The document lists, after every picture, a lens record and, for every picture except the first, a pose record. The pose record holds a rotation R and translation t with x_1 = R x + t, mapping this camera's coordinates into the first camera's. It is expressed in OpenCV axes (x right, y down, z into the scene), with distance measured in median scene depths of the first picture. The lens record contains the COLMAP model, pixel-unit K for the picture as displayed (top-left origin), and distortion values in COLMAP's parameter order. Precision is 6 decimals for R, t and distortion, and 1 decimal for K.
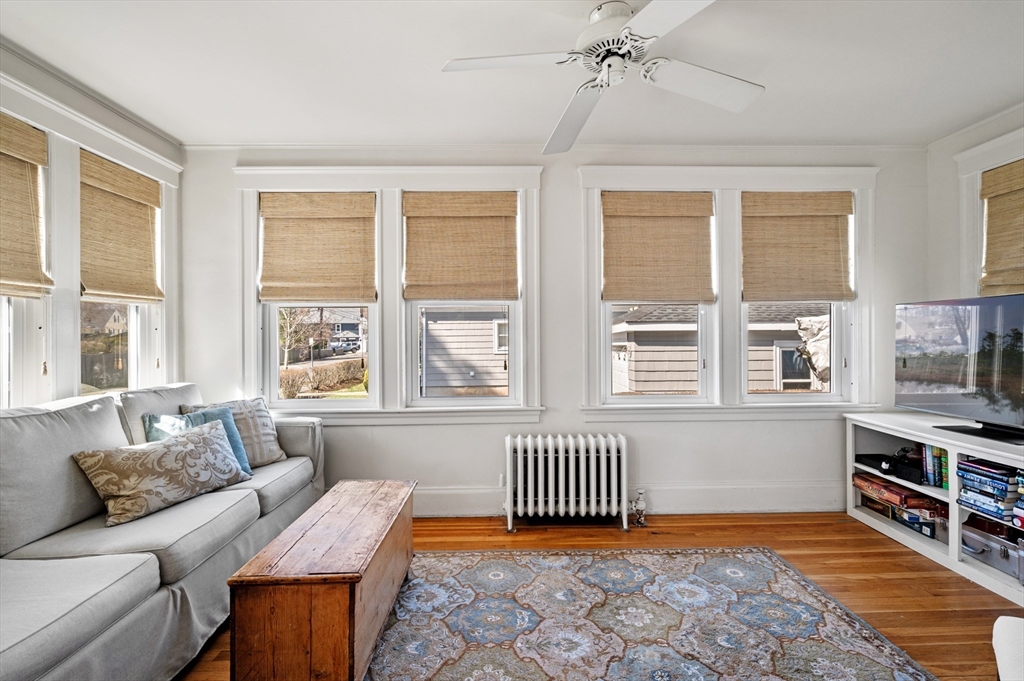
lens RADIAL K [[497.5, 0, 516.8], [0, 497.5, 337.6], [0, 0, 1]] dist [-0.006418, 0.000212]
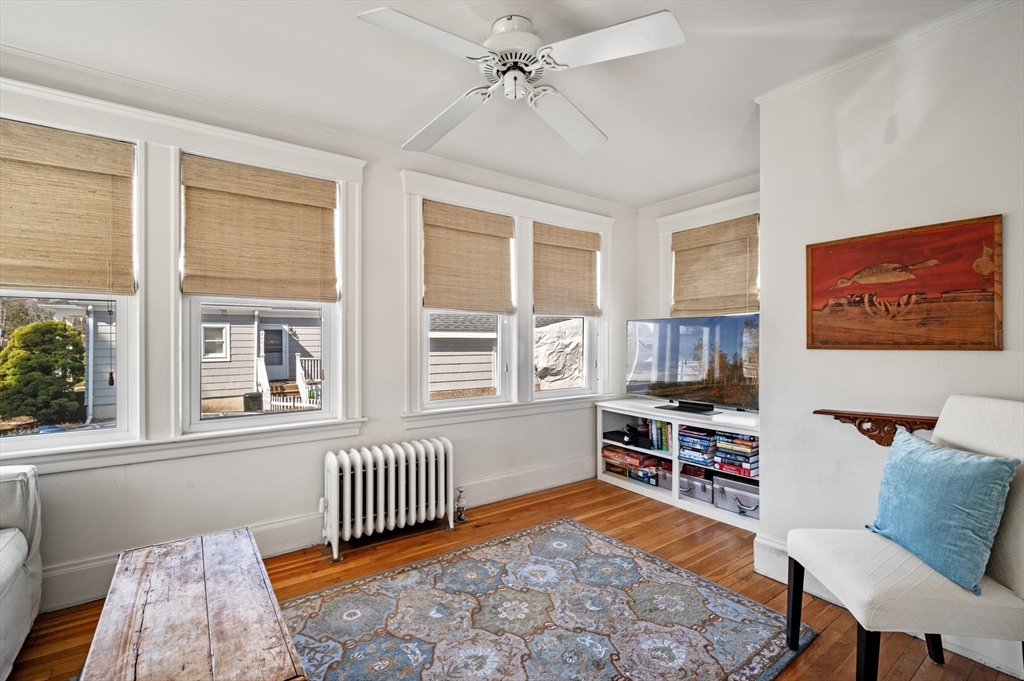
lens RADIAL K [[454.3, 0, 515.9], [0, 454.3, 343.0], [0, 0, 1]] dist [-0.003977, 0.001010]
pose [[0.823637, 0.004115, 0.567102, -0.208209], [-0.003045, 0.999991, -0.002833, 0.000050], [-0.567109, 0.000607, 0.823643, 0.140738]]
